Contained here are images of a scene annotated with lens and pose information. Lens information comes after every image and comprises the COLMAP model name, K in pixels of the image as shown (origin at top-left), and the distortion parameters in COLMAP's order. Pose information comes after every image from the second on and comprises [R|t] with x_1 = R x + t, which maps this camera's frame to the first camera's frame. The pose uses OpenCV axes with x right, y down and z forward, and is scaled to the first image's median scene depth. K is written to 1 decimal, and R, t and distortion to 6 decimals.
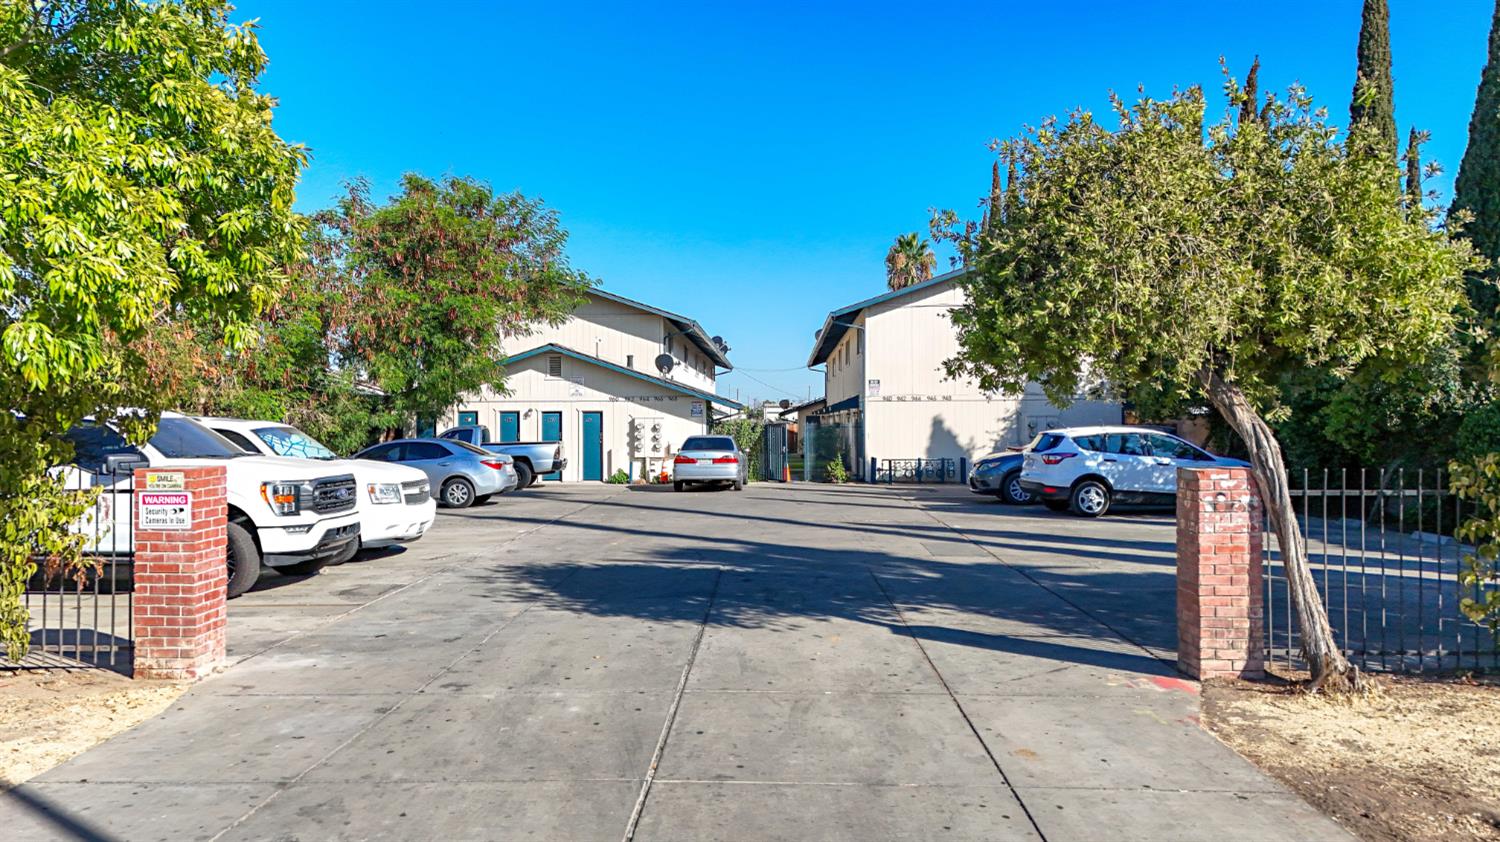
lens RADIAL K [[1097.1, 0, 750.0], [0, 1097.1, 421.0], [0, 0, 1]] dist [0.081607, -0.074803]
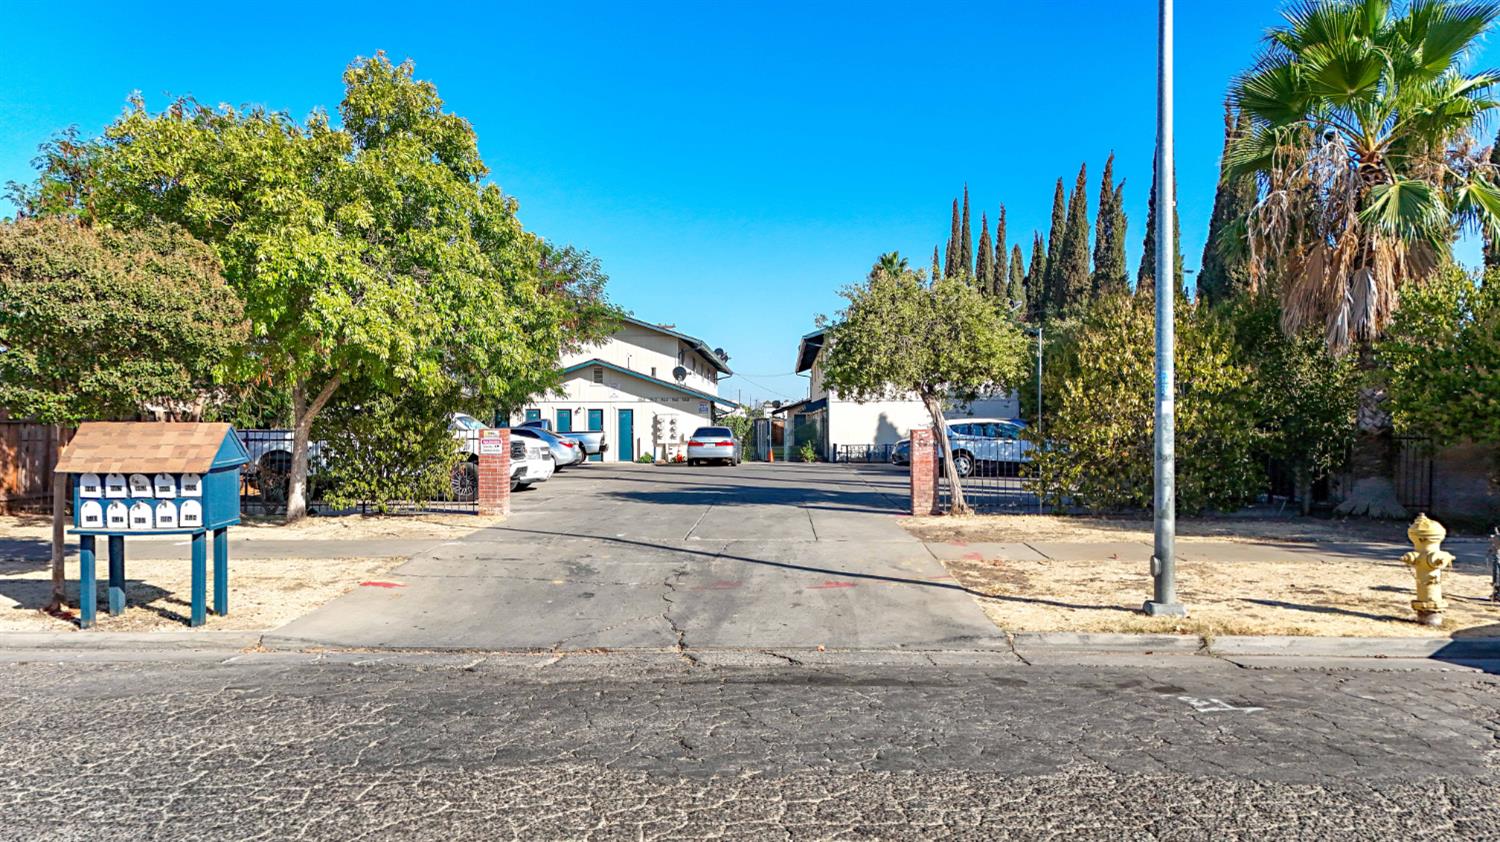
lens RADIAL K [[1097.1, 0, 750.0], [0, 1097.1, 421.0], [0, 0, 1]] dist [0.081607, -0.074803]
pose [[0.999997, 0.001047, -0.002345, 0.011434], [-0.001049, 0.999999, -0.000563, 0.006253], [0.002345, 0.000565, 0.999997, -0.342054]]
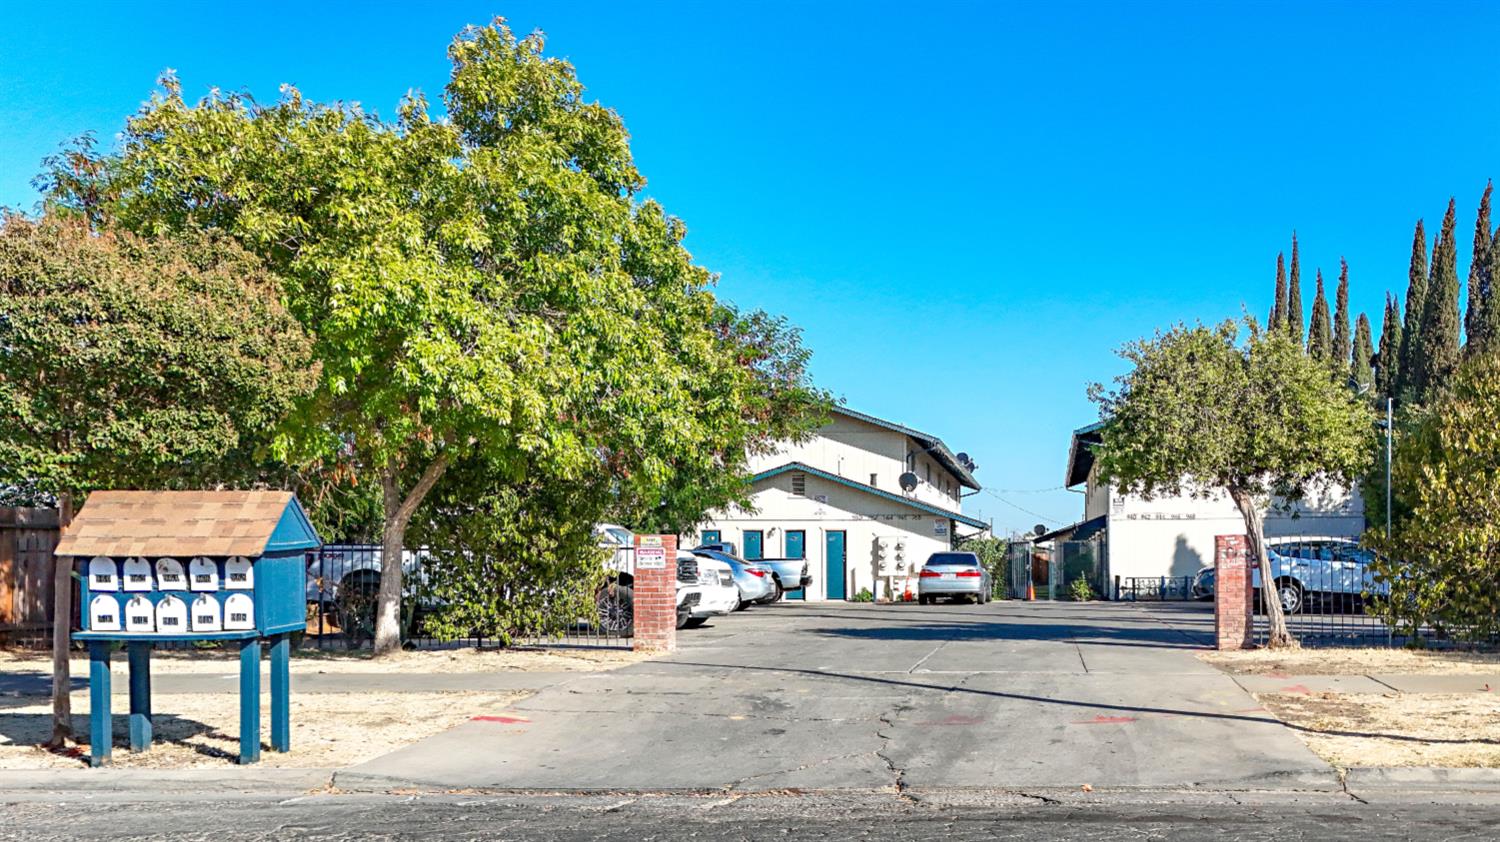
lens RADIAL K [[1475.3, 0, 1006.1], [0, 1475.3, 564.0], [0, 0, 1]] dist [0.084789, -0.078112]
pose [[0.999997, -0.000115, -0.002392, 0.014289], [0.000116, 1.000000, 0.000457, 0.021617], [0.002392, -0.000457, 0.999997, -0.341642]]
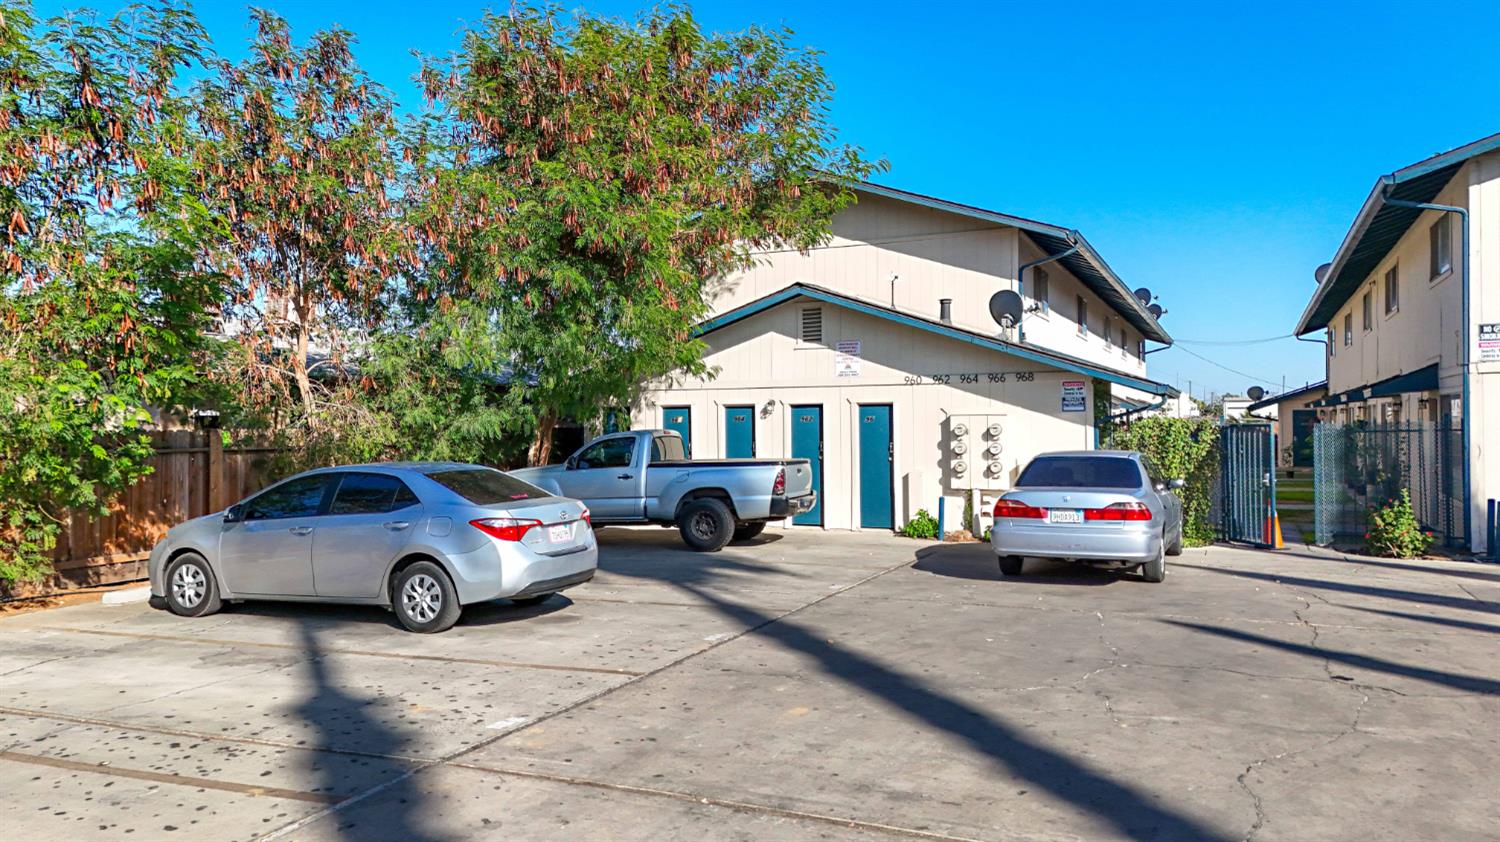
lens RADIAL K [[1102.6, 0, 735.9], [0, 1102.6, 424.8], [0, 0, 1]] dist [0.089170, -0.103048]
pose [[0.921309, -0.004525, -0.388806, 0.007786], [0.006397, 0.999973, 0.003521, -0.000439], [0.388779, -0.005731, 0.921313, 0.464968]]
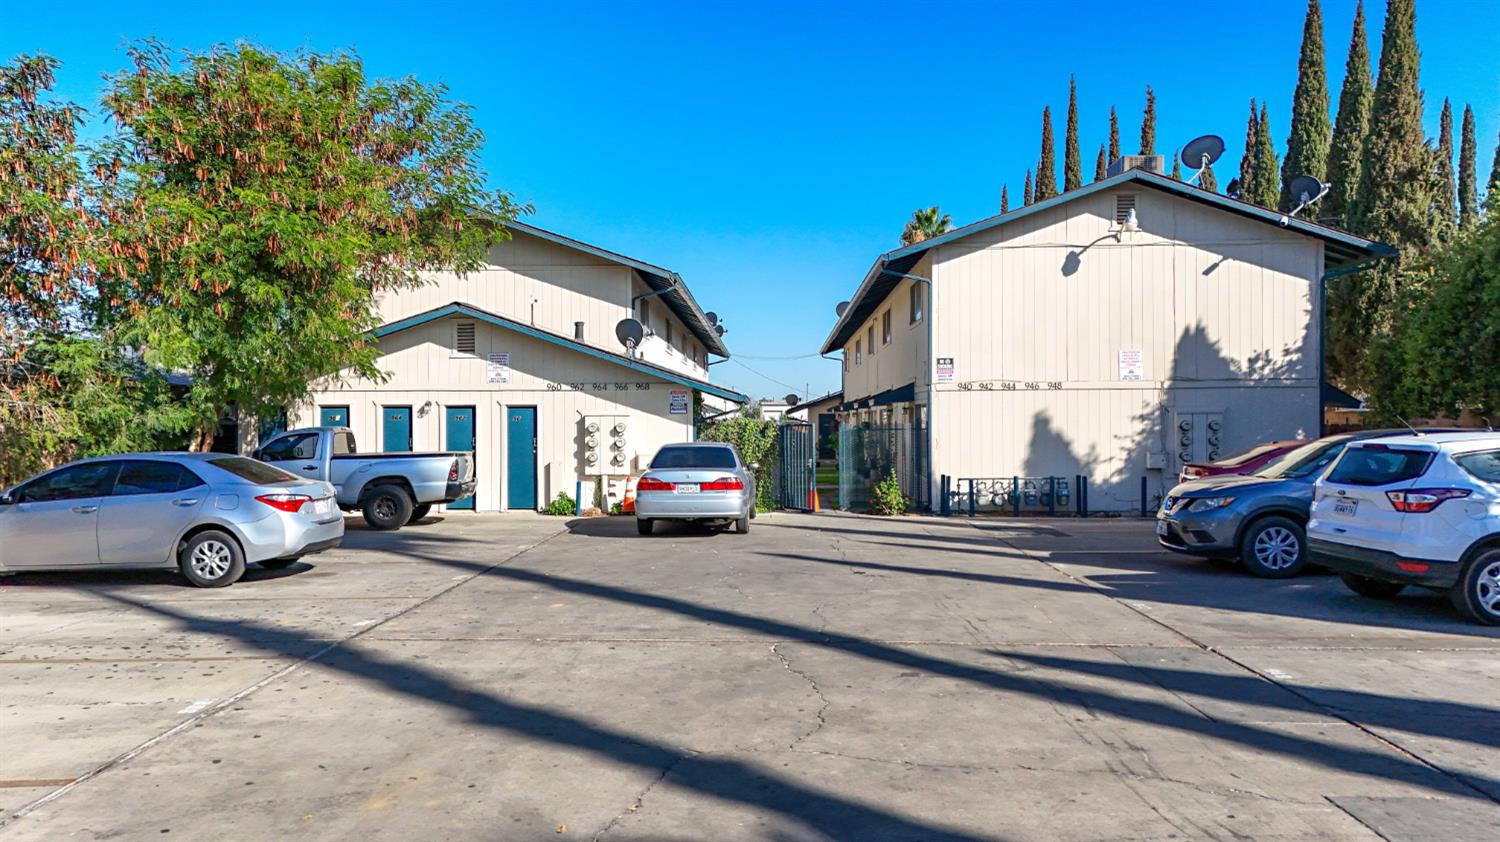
lens RADIAL K [[1097.1, 0, 750.0], [0, 1097.1, 421.0], [0, 0, 1]] dist [0.081607, -0.074803]
pose [[0.999989, 0.000185, 0.004677, -0.008249], [-0.000188, 1.000000, 0.000838, -0.000003], [-0.004677, -0.000838, 0.999989, 0.334432]]
